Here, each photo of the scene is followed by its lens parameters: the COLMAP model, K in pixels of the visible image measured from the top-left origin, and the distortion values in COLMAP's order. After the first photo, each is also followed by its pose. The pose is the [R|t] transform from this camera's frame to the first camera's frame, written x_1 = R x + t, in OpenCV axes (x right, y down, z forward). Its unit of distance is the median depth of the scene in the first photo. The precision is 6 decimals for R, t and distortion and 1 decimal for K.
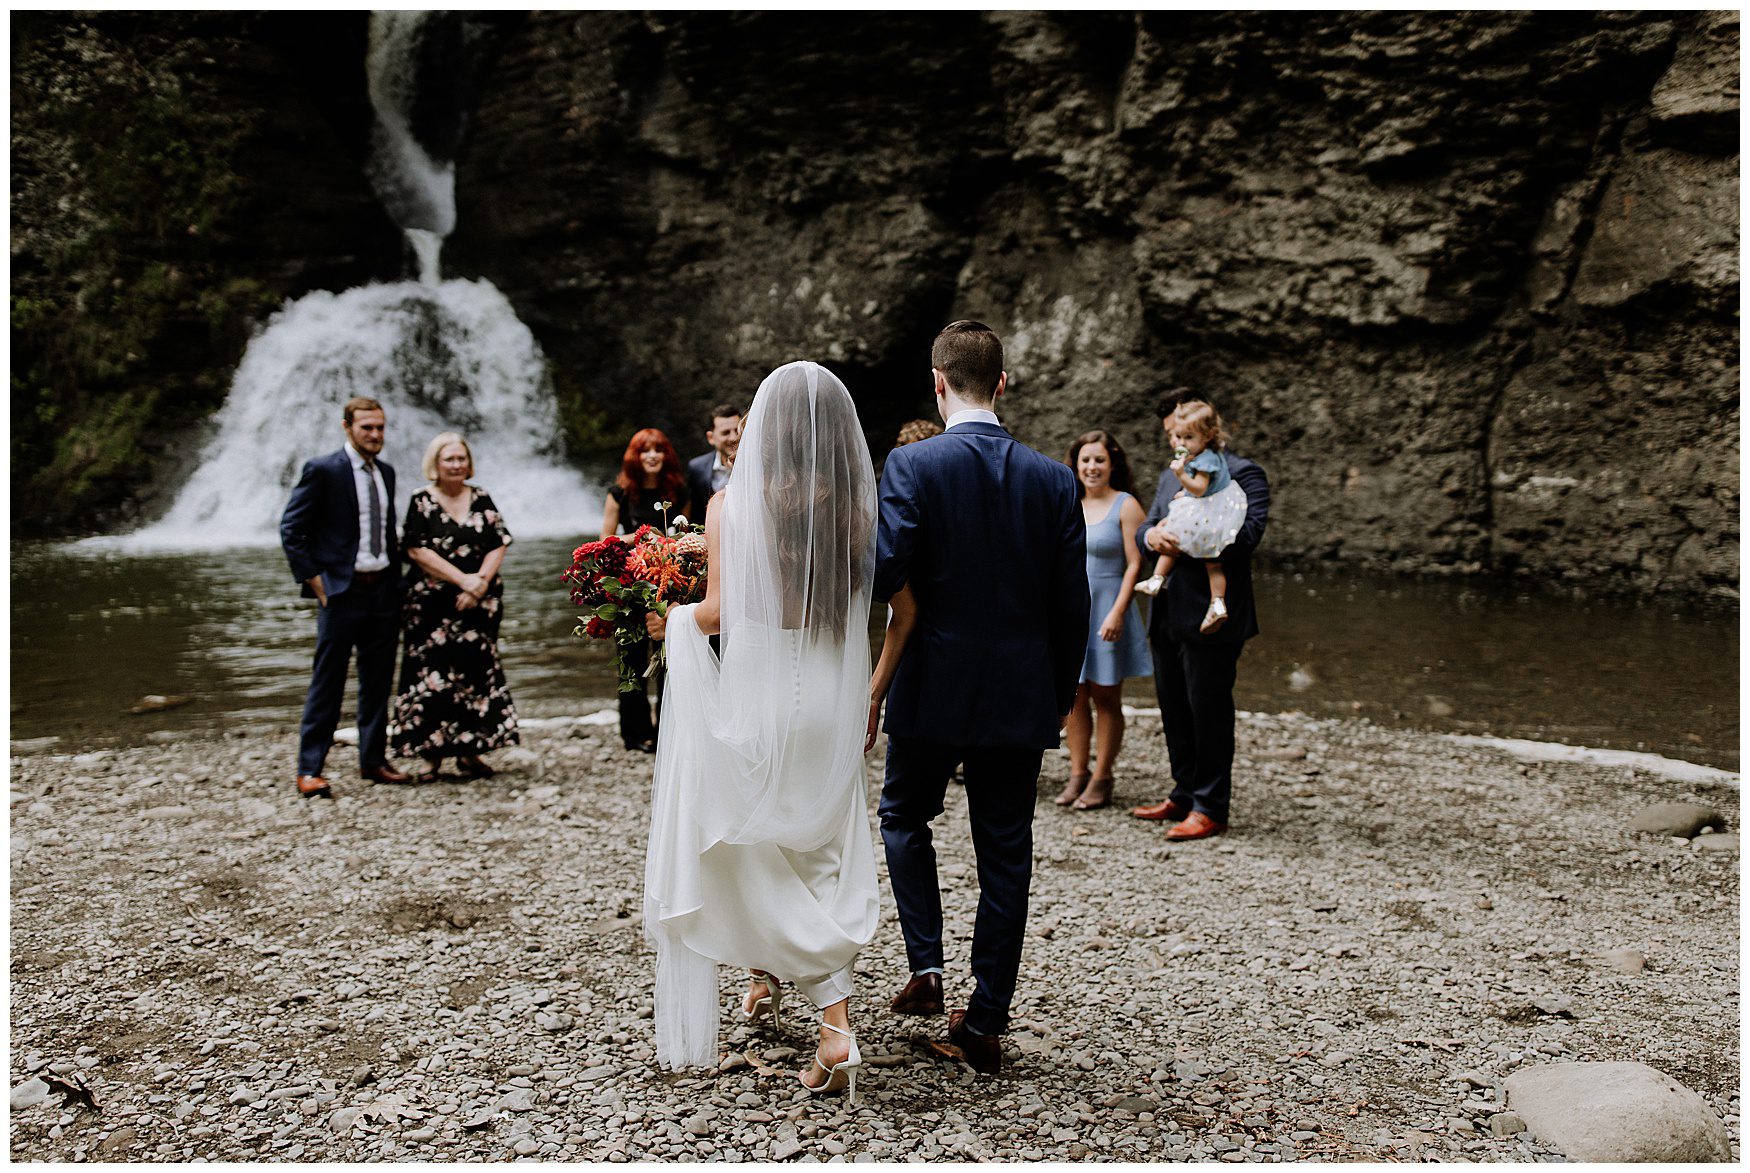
lens RADIAL K [[1743.1, 0, 888.5], [0, 1743.1, 613.8], [0, 0, 1]] dist [0.000726, 0.000000]
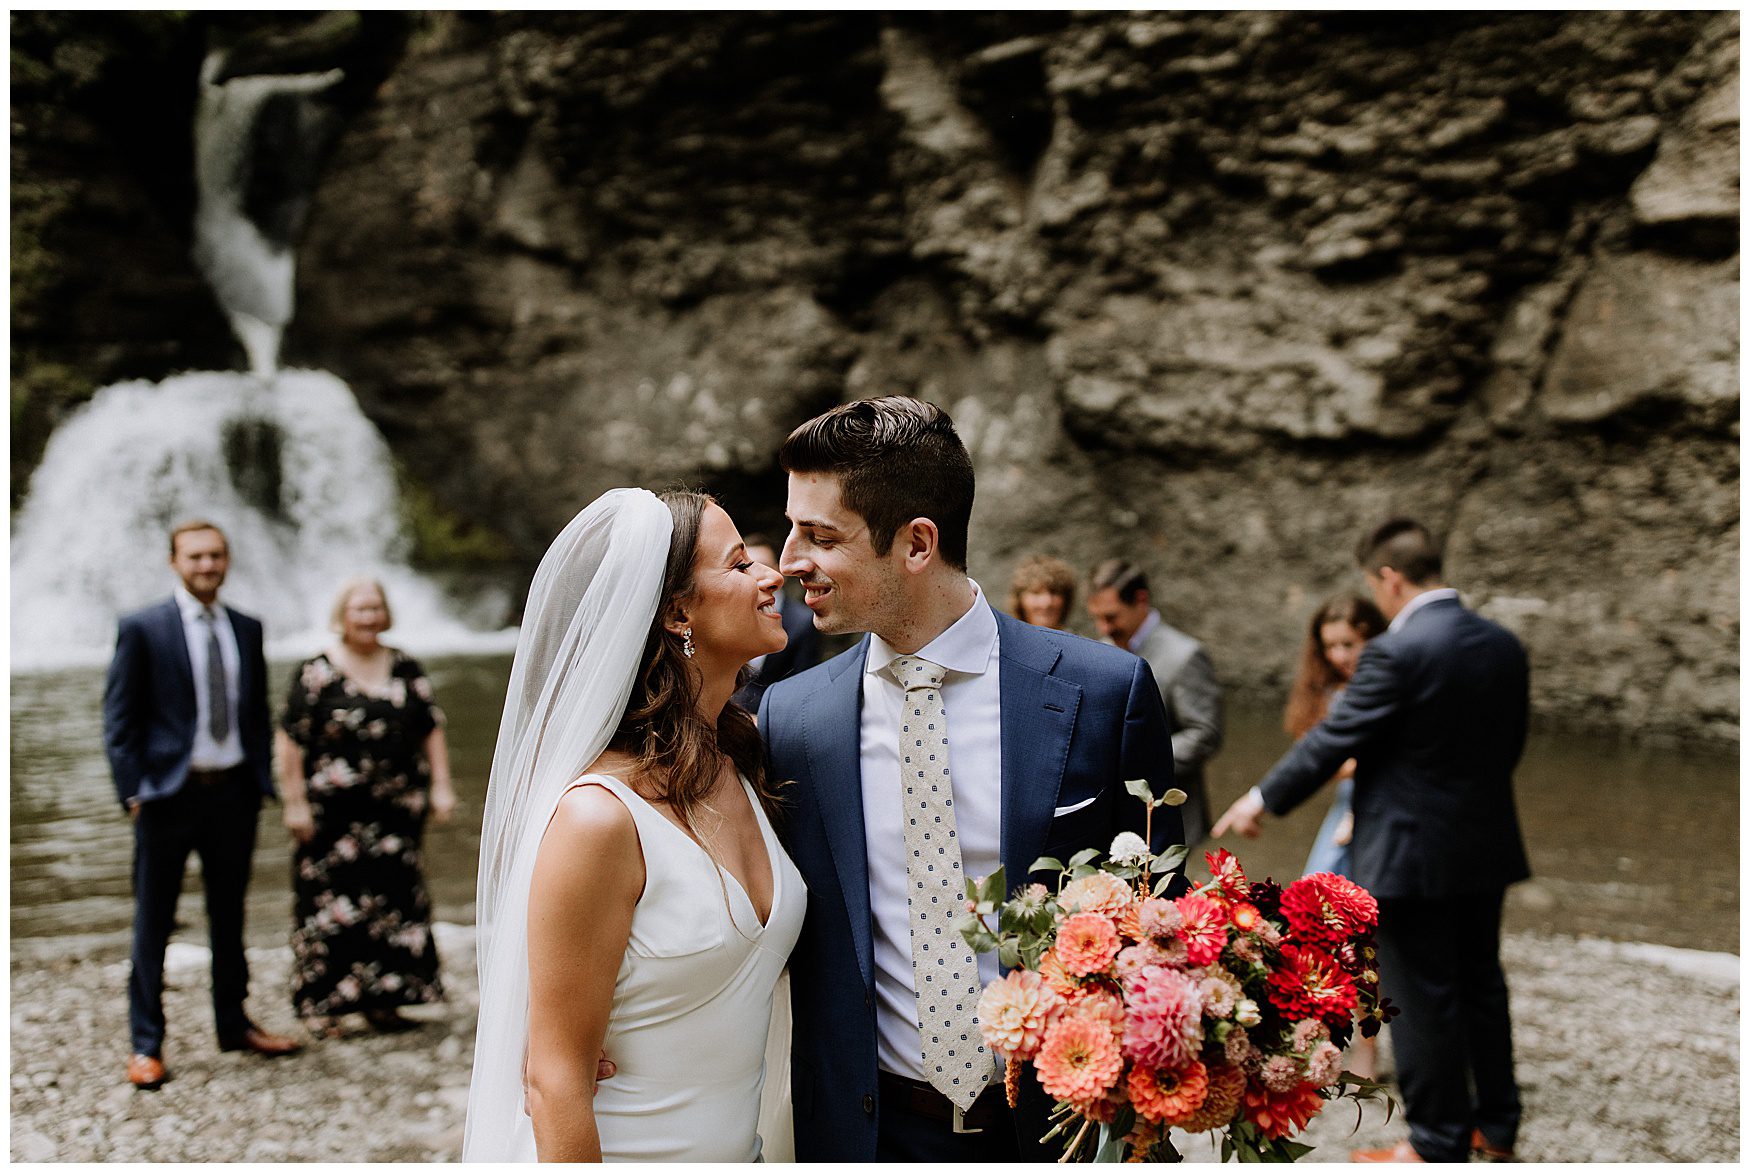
lens RADIAL K [[1720.5, 0, 849.0], [0, 1720.5, 599.3], [0, 0, 1]] dist [0.020009, 0.000000]
pose [[0.996121, 0.003279, 0.087938, -0.045449], [0.002105, 0.998132, -0.061056, -0.019995], [-0.087974, 0.061004, 0.994253, 0.099740]]
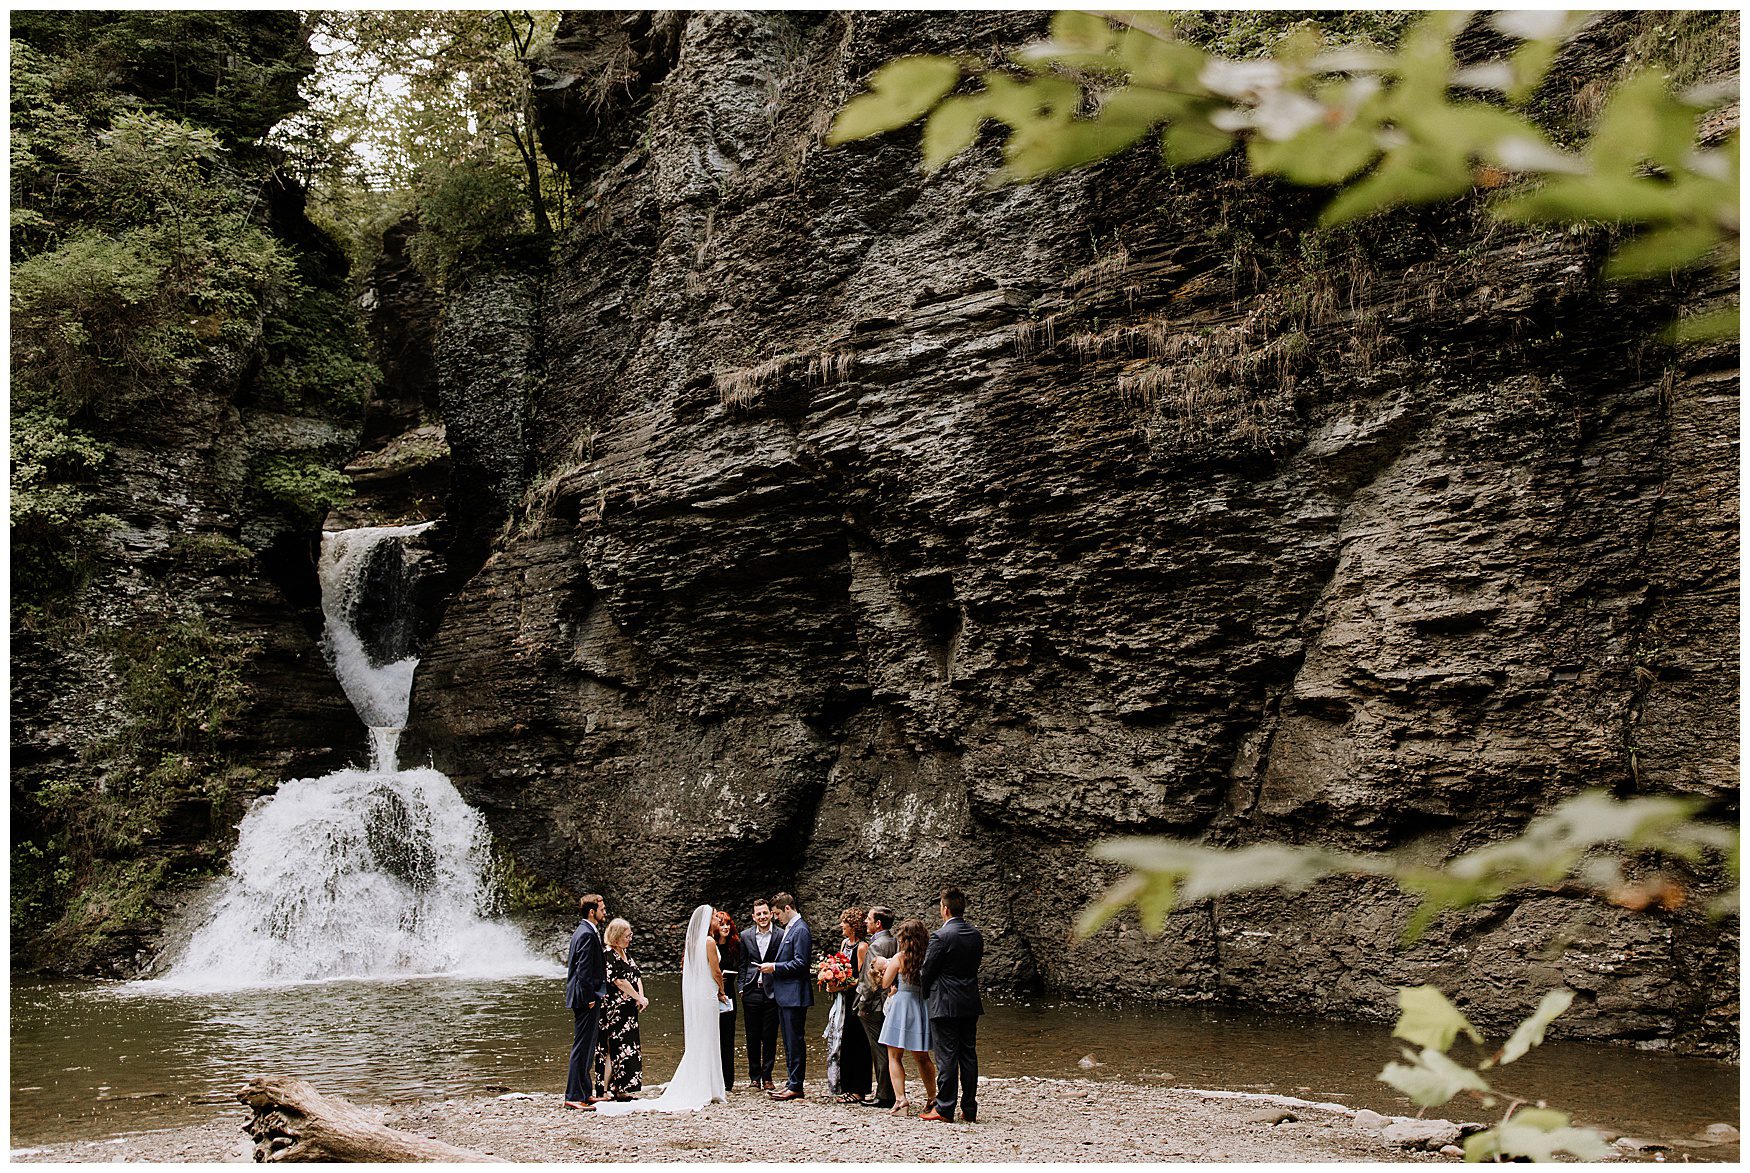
lens RADIAL K [[1853.8, 0, 877.5], [0, 1853.8, 540.2], [0, 0, 1]] dist [0.019283, 0.000000]
pose [[0.993777, 0.020929, 0.109401, -0.089858], [0.010146, 0.961098, -0.276023, 0.026990], [-0.110922, 0.275415, 0.954905, -0.441786]]
